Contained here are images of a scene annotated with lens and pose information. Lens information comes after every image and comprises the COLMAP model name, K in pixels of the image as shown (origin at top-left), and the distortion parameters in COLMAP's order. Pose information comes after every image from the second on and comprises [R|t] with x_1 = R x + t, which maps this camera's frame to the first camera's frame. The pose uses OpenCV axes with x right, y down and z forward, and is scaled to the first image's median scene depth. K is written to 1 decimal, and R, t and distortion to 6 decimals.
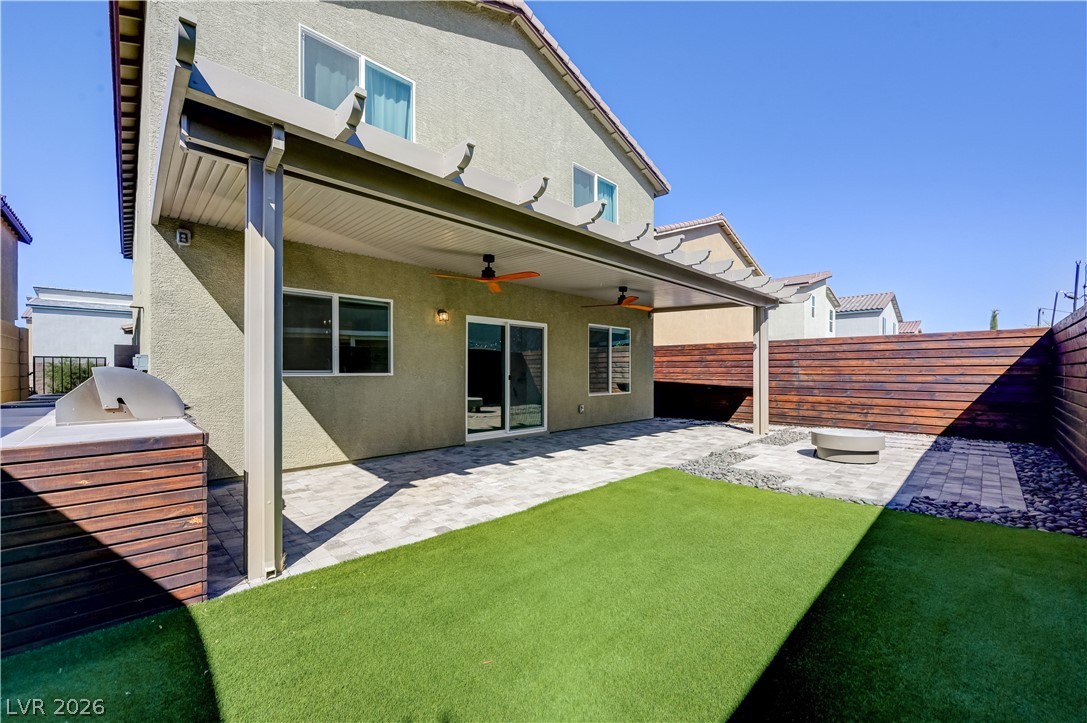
lens RADIAL K [[429.9, 0, 546.7], [0, 429.9, 369.5], [0, 0, 1]] dist [-0.000195, 0.000083]
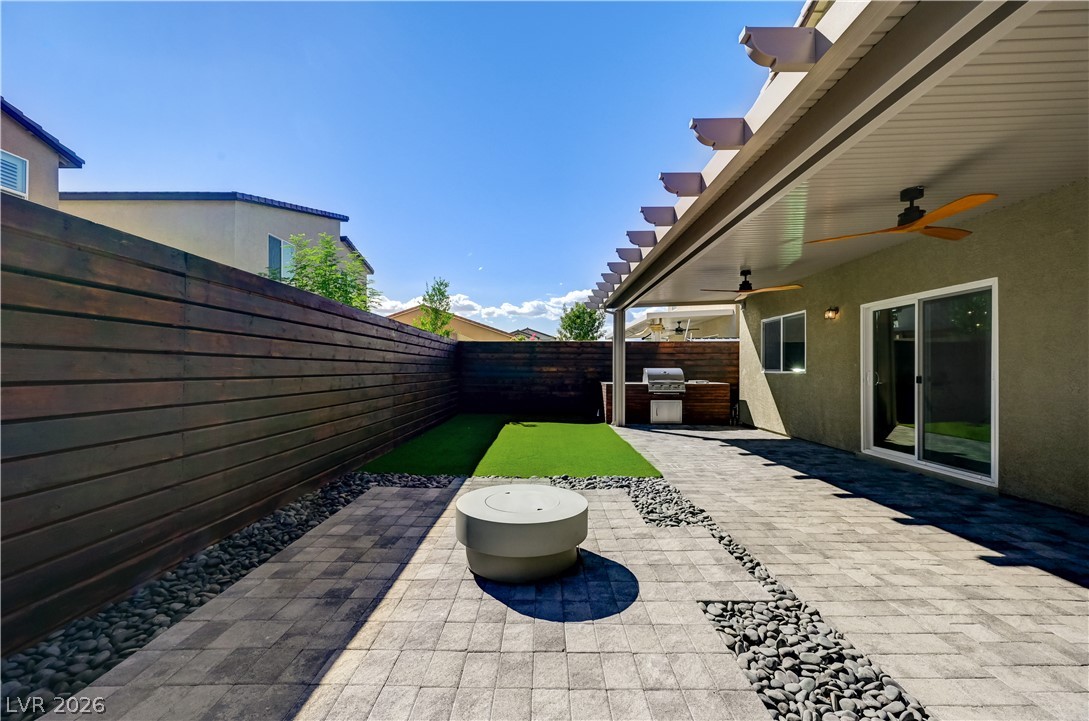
lens RADIAL K [[434.3, 0, 548.8], [0, 434.3, 364.8], [0, 0, 1]] dist [0.000579, 0.000158]
pose [[-0.695050, -0.009501, -0.718899, 0.875788], [-0.000060, 0.999913, -0.013157, 0.004808], [0.718961, -0.009101, -0.694990, 1.160433]]
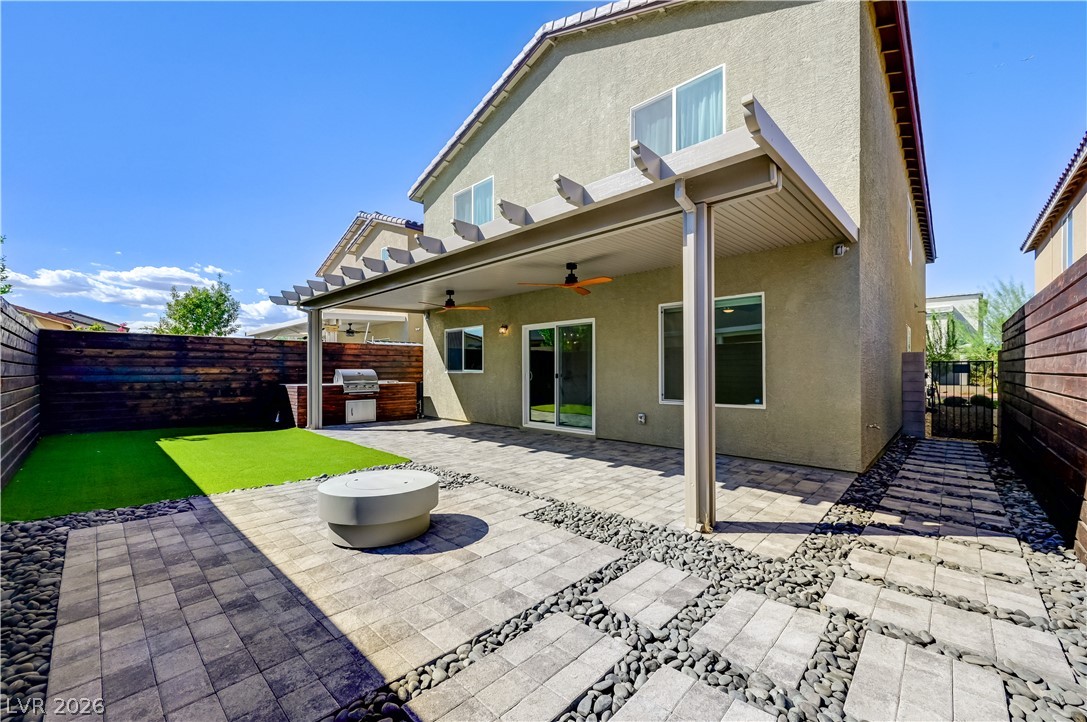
lens RADIAL K [[429.9, 0, 546.7], [0, 429.9, 369.0], [0, 0, 1]] dist [-0.000195, 0.000083]
pose [[0.042402, -0.004996, -0.999088, 1.075900], [0.005578, 0.999973, -0.004764, 0.006912], [0.999085, -0.005371, 0.042429, 1.021905]]
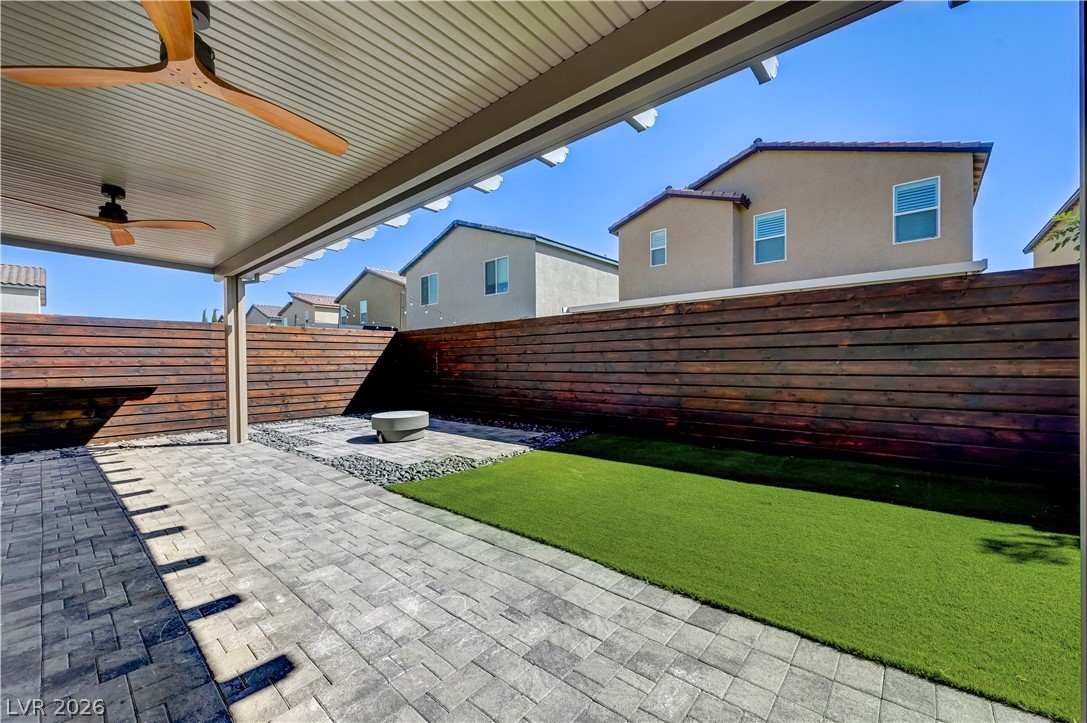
lens RADIAL K [[433.5, 0, 547.8], [0, 433.5, 365.8], [0, 0, 1]] dist [0.000579, 0.000158]
pose [[-0.081539, -0.009644, 0.996623, -0.394872], [0.007317, 0.999920, 0.010275, 0.009848], [-0.996643, 0.008130, -0.081462, 0.613439]]
